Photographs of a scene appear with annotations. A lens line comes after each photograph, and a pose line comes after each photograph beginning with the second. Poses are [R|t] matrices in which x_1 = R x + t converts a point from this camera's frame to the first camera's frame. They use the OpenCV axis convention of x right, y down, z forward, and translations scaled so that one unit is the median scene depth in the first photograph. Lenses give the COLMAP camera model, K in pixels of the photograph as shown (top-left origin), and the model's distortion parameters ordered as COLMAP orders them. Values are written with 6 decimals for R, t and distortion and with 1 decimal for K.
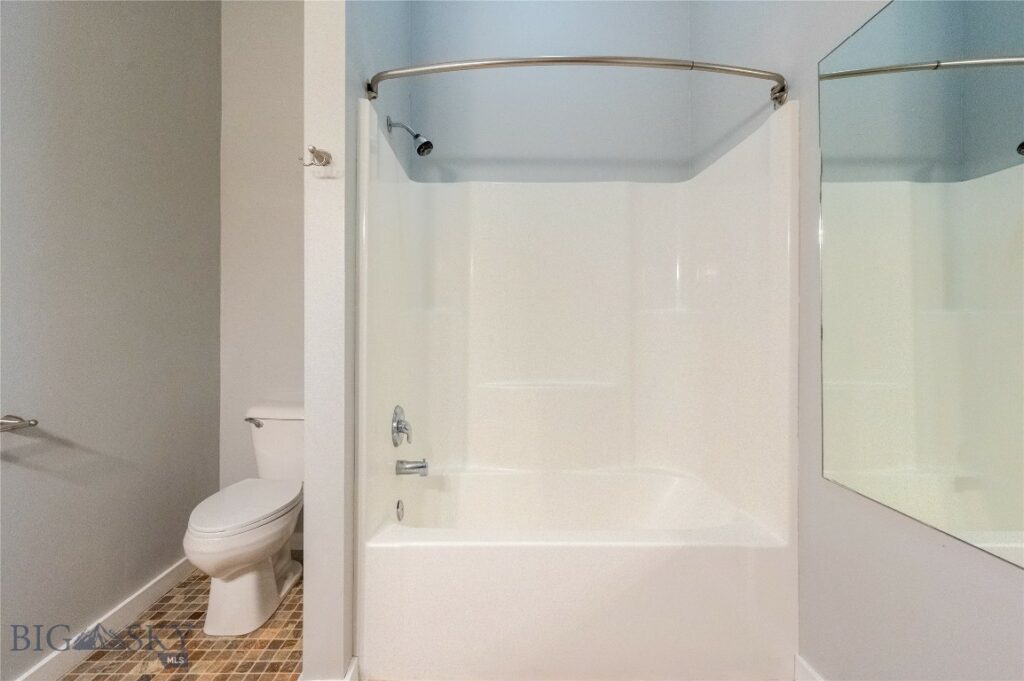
lens RADIAL K [[413.0, 0, 509.6], [0, 413.0, 326.8], [0, 0, 1]] dist [0.000741, -0.000155]
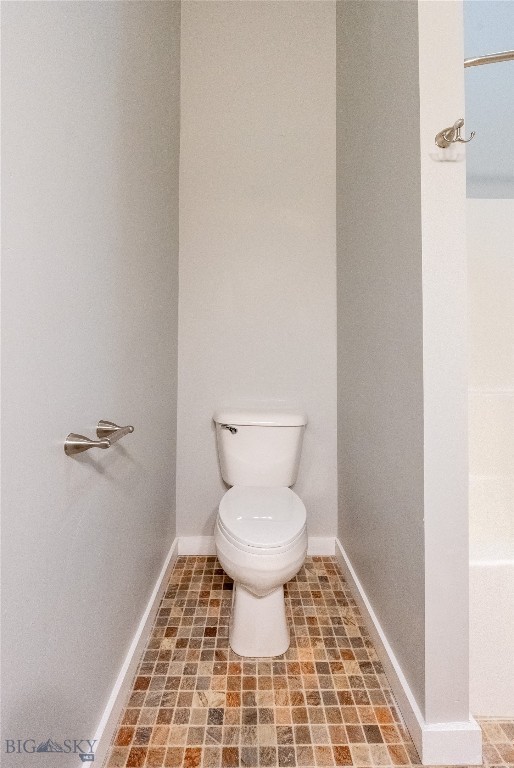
lens RADIAL K [[337.0, 0, 258.2], [0, 337.0, 341.3], [0, 0, 1]] dist [-0.001555, -0.000038]
pose [[0.999984, 0.001623, 0.005453, -0.696227], [-0.001464, 0.999580, -0.028959, 0.051344], [-0.005498, 0.028950, 0.999566, 0.212445]]
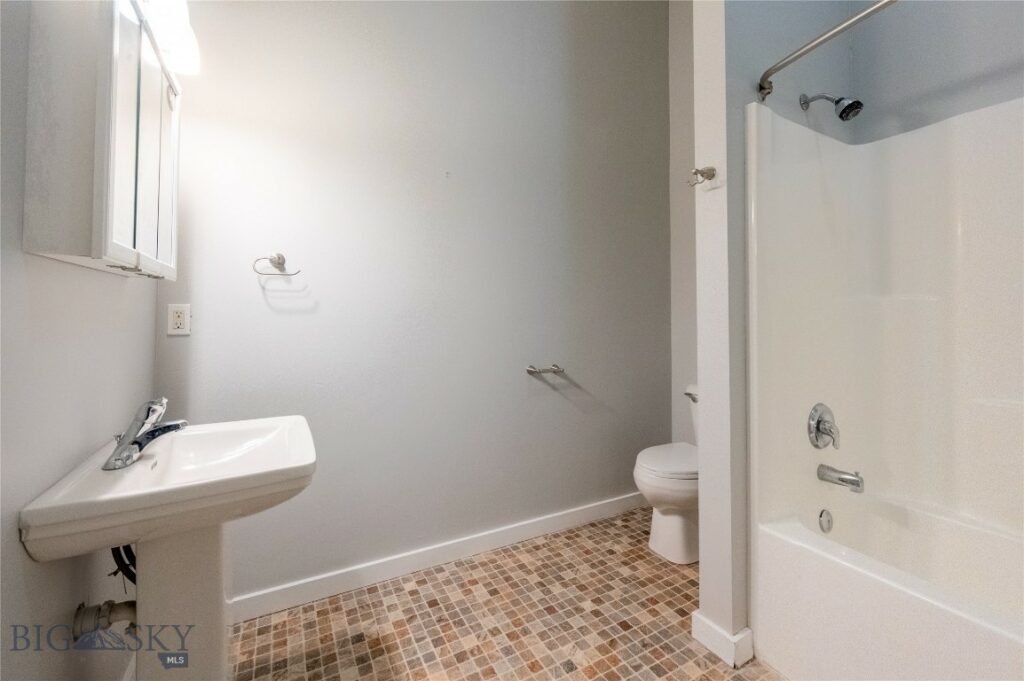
lens RADIAL K [[421.4, 0, 495.1], [0, 421.4, 308.1], [0, 0, 1]] dist [0.000553, 0.000952]
pose [[0.452987, -0.019066, -0.891313, 0.266088], [-0.002125, 0.999745, -0.022465, 0.004112], [0.891515, 0.012071, 0.452831, -0.067910]]
